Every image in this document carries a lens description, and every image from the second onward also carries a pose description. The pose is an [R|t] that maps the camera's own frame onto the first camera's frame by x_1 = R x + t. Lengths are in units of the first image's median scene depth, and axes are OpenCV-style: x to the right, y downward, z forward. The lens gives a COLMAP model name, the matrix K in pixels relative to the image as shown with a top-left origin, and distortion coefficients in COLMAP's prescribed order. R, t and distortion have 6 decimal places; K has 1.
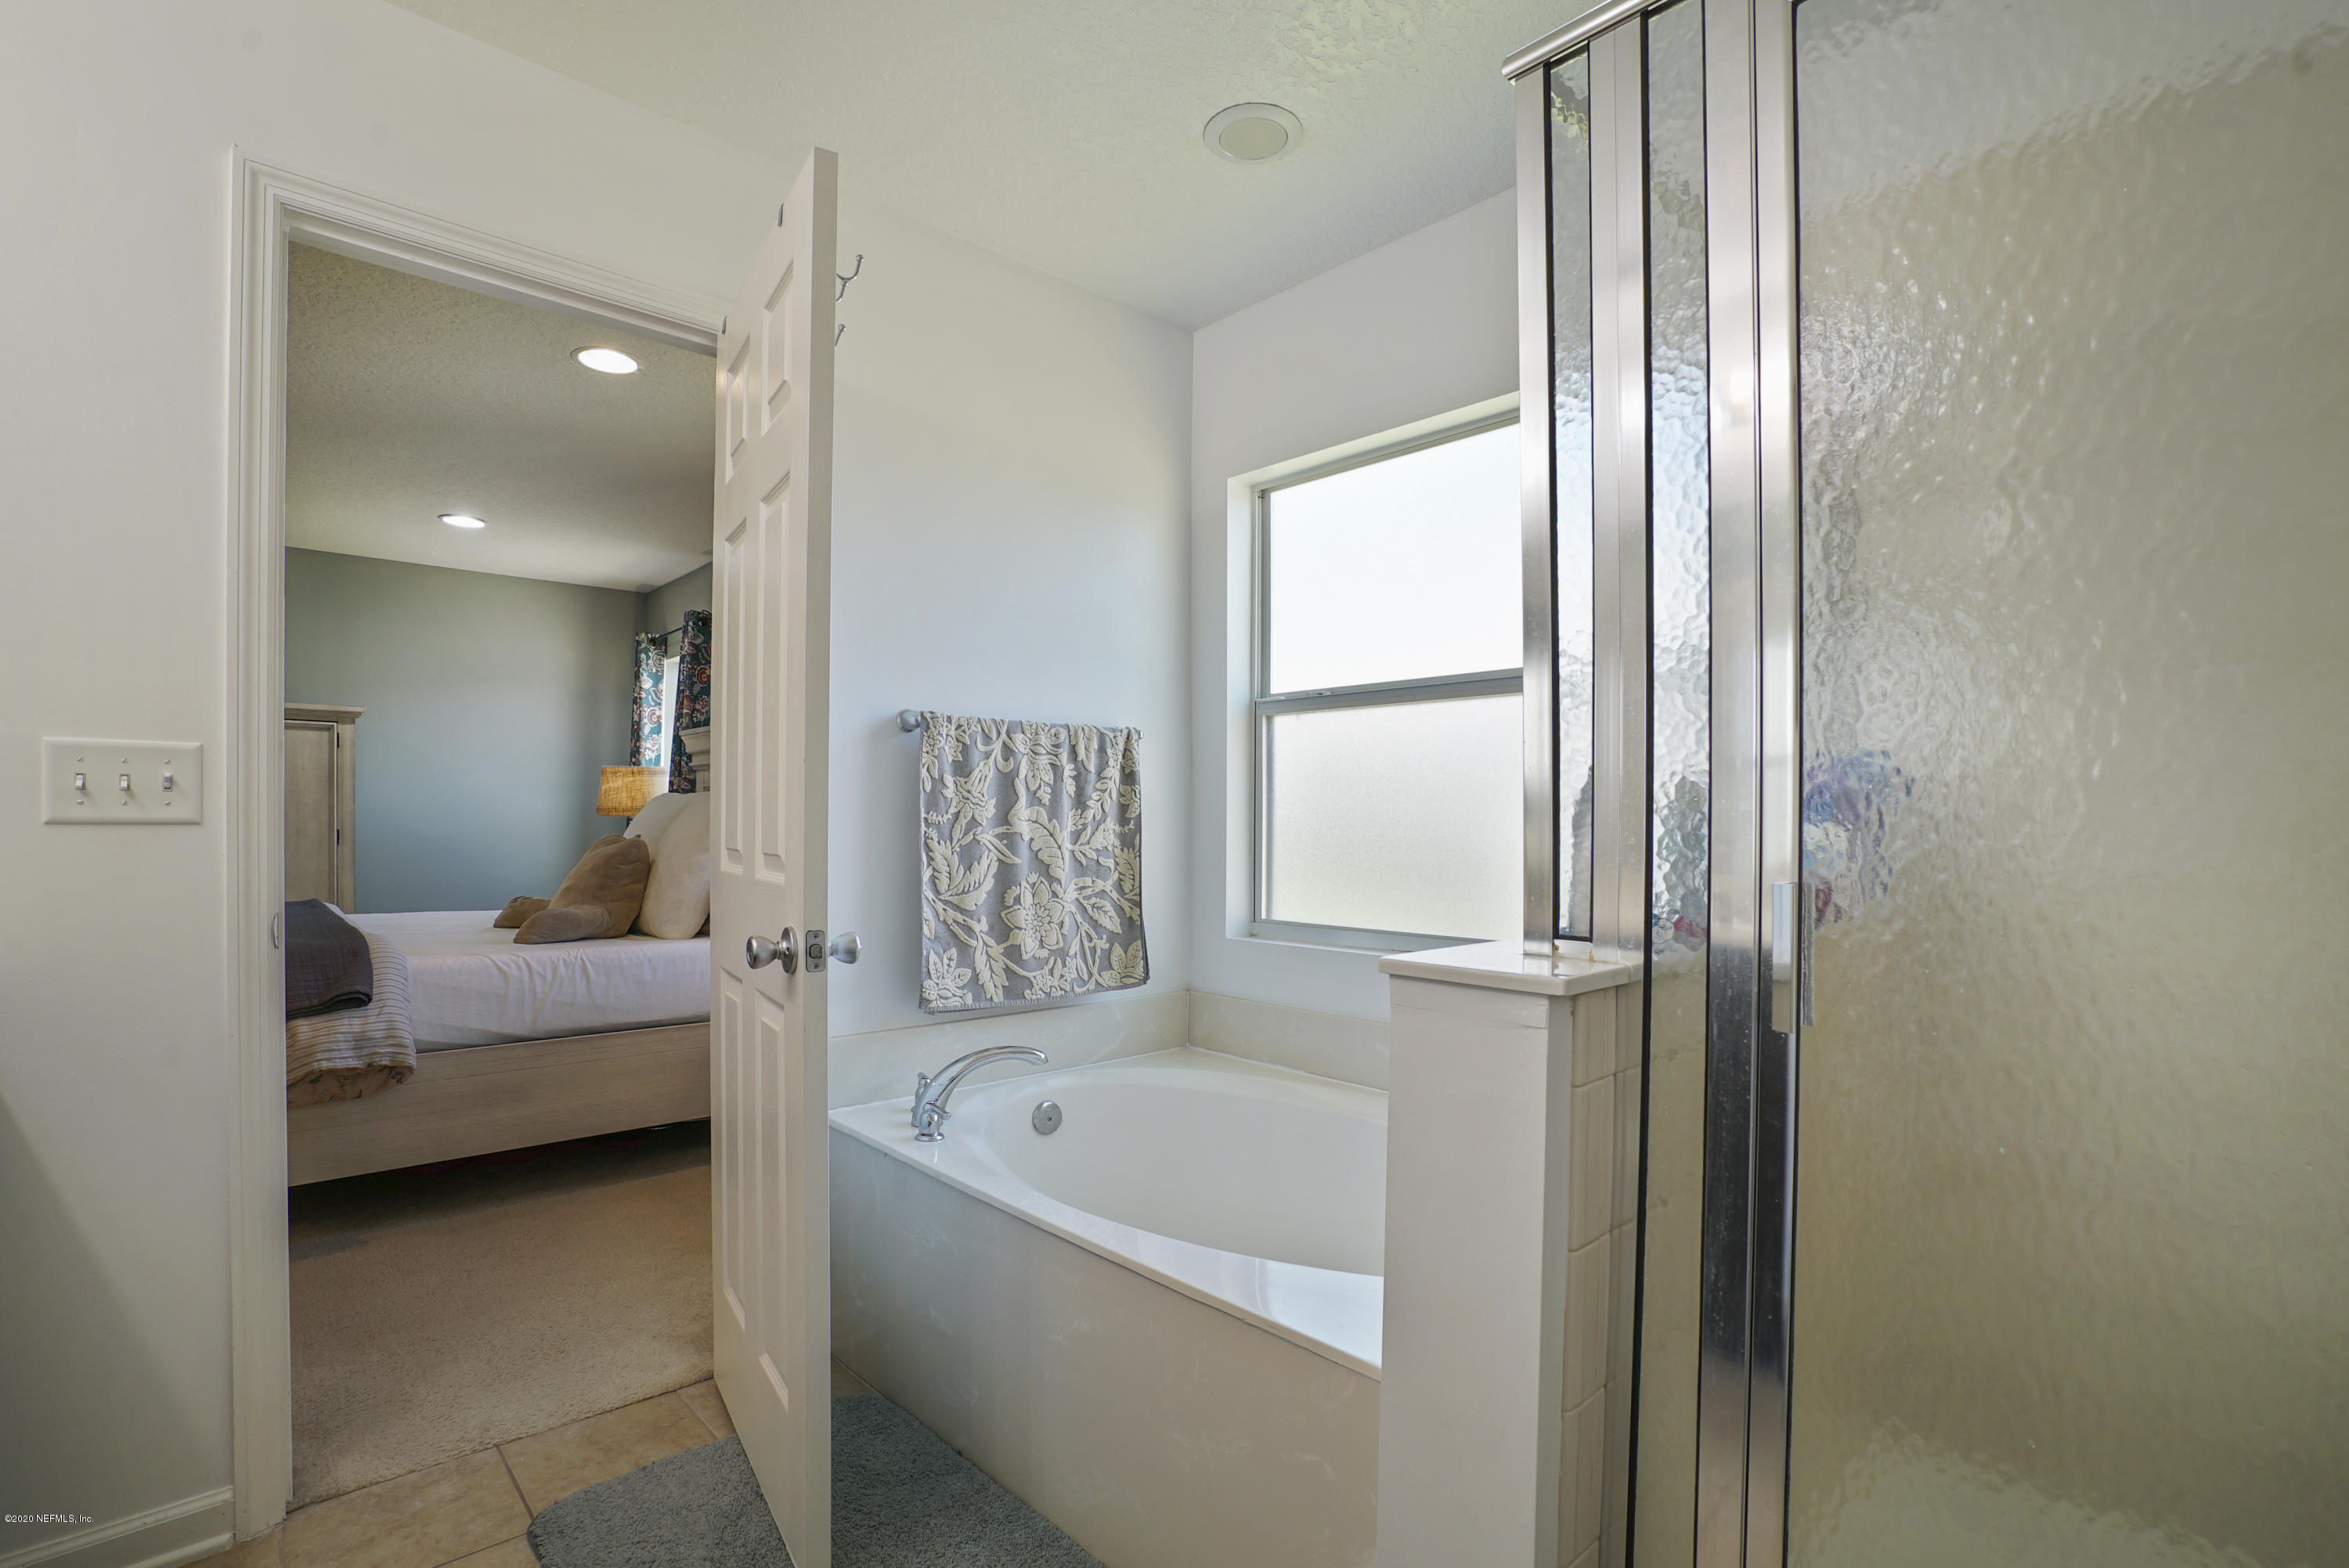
lens RADIAL K [[1102.9, 0, 1117.9], [0, 1102.9, 809.9], [0, 0, 1]] dist [-0.055301, 0.021782]
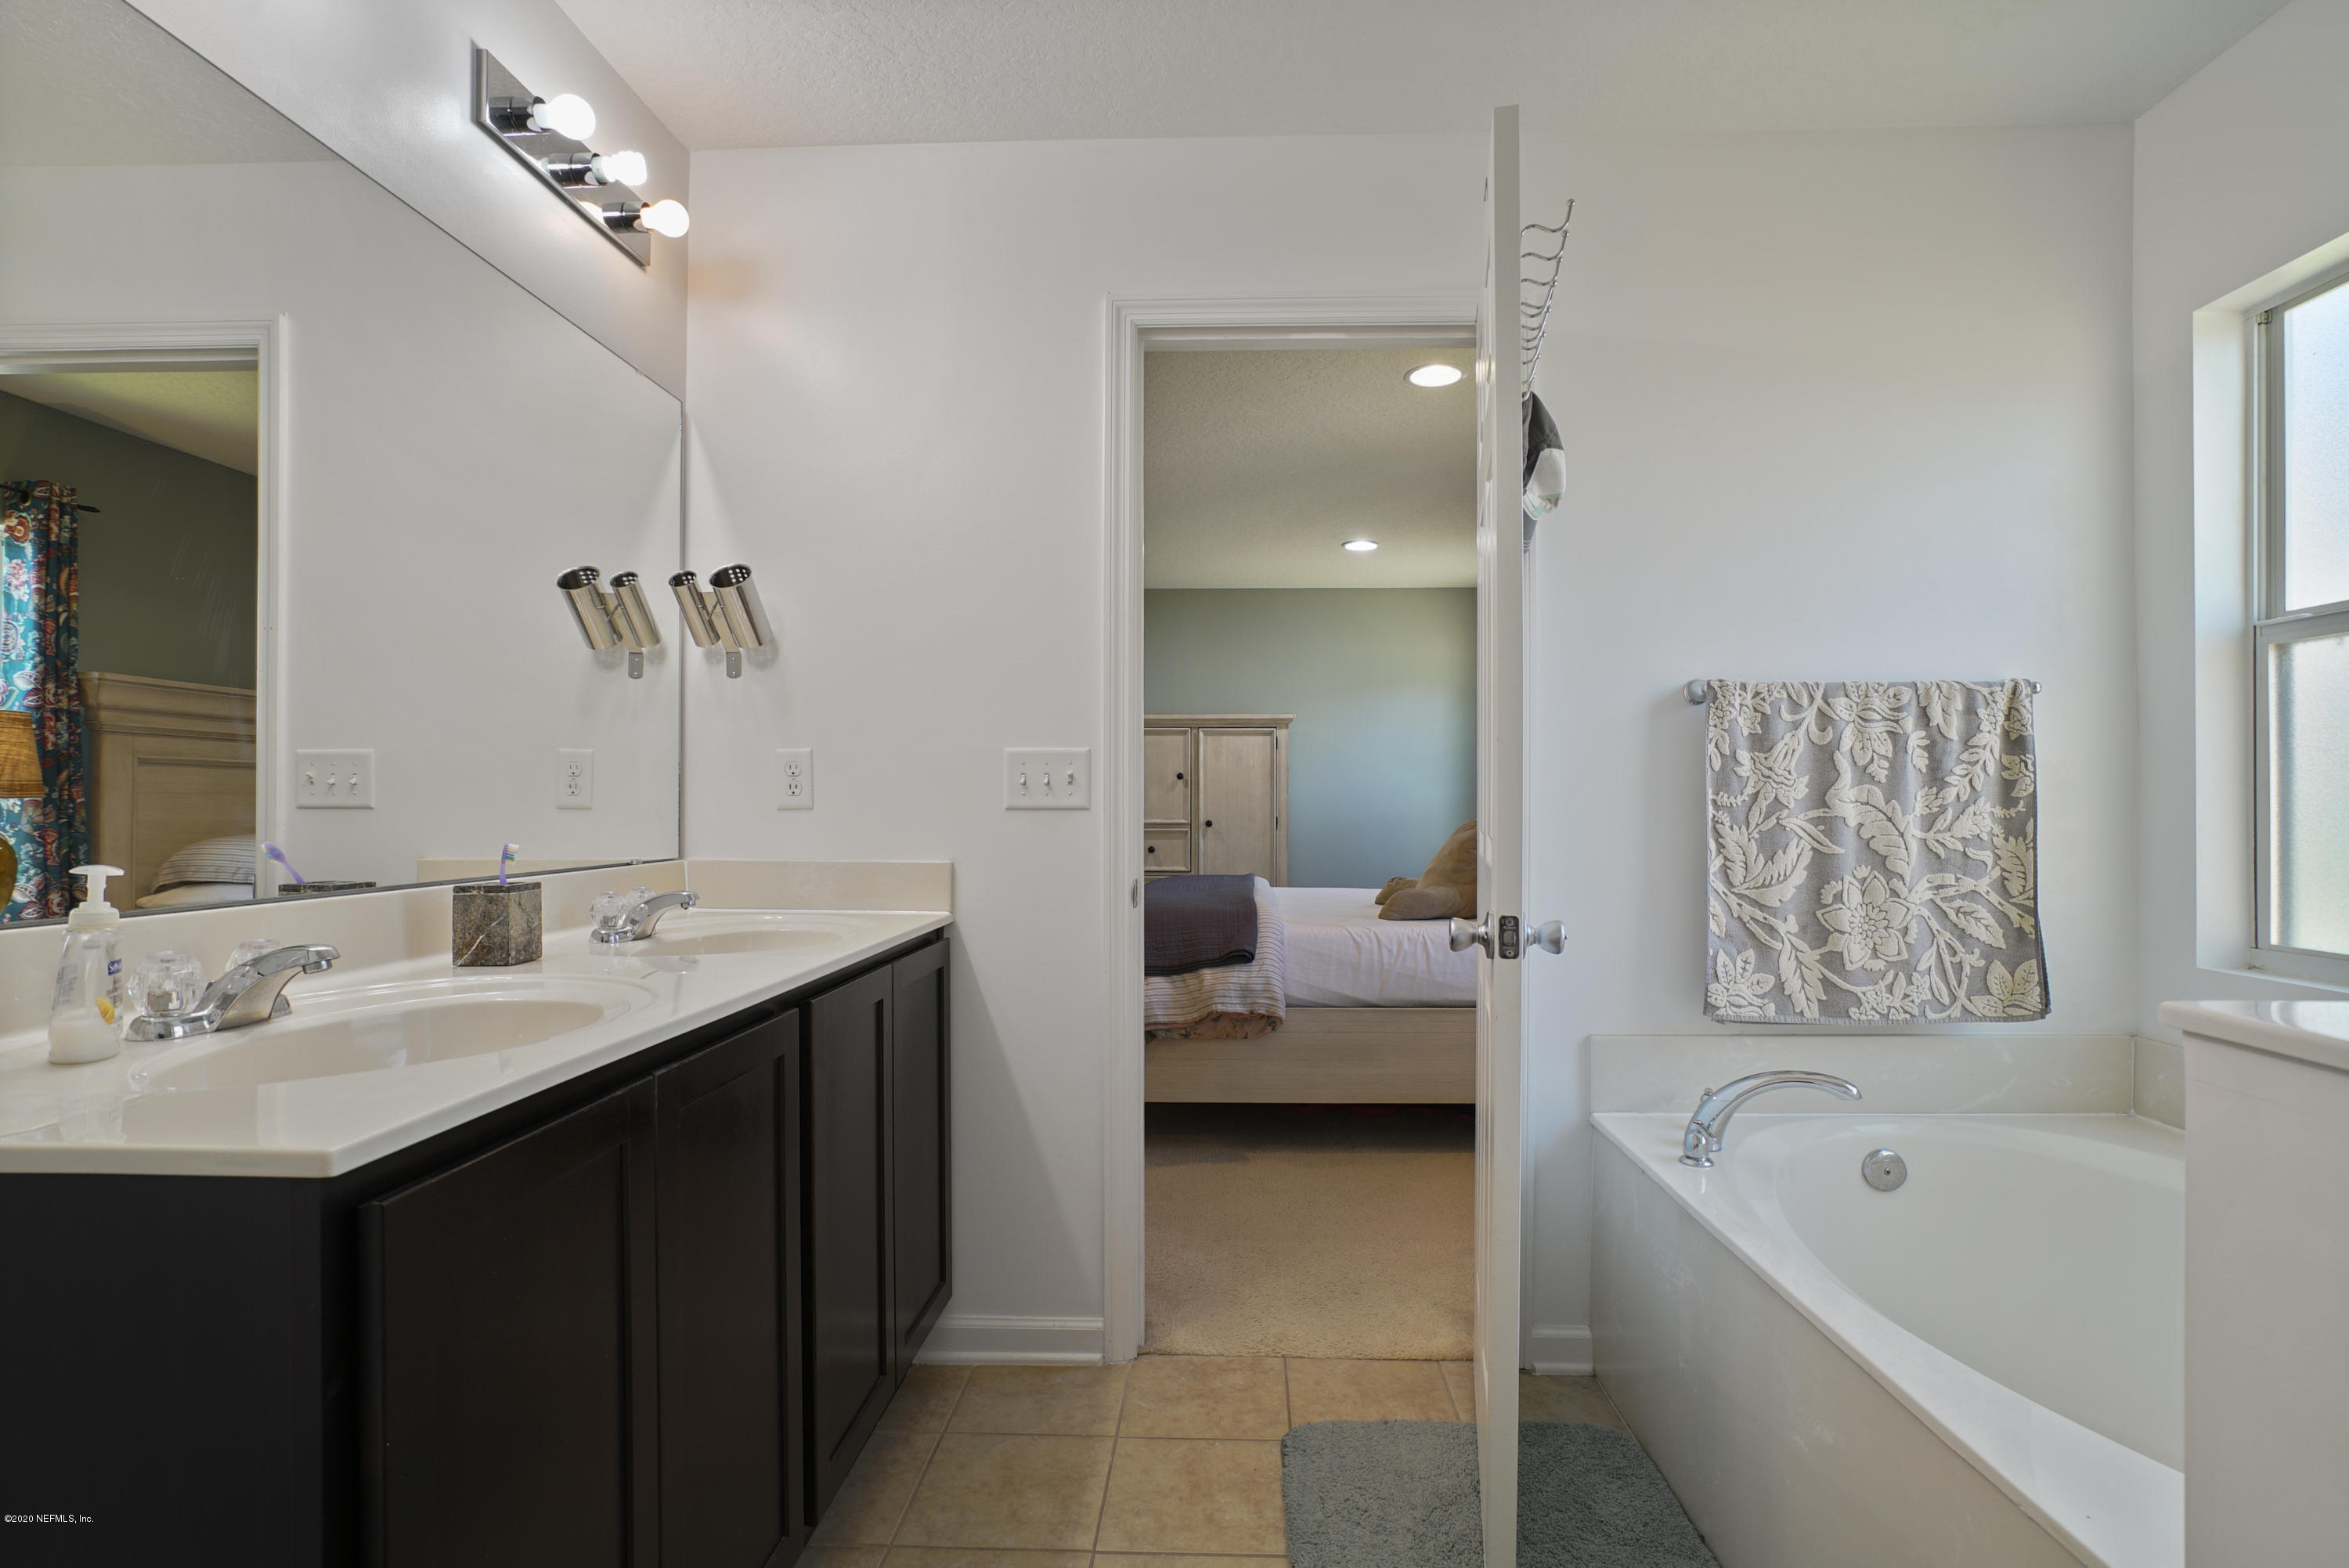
lens RADIAL K [[1102.9, 0, 1168.5], [0, 1102.9, 780.2], [0, 0, 1]] dist [-0.055301, 0.021782]
pose [[0.720085, -0.022532, -0.693520, 0.114609], [0.010967, 0.999717, -0.021093, 0.005162], [0.693799, 0.007582, 0.720129, 0.067201]]
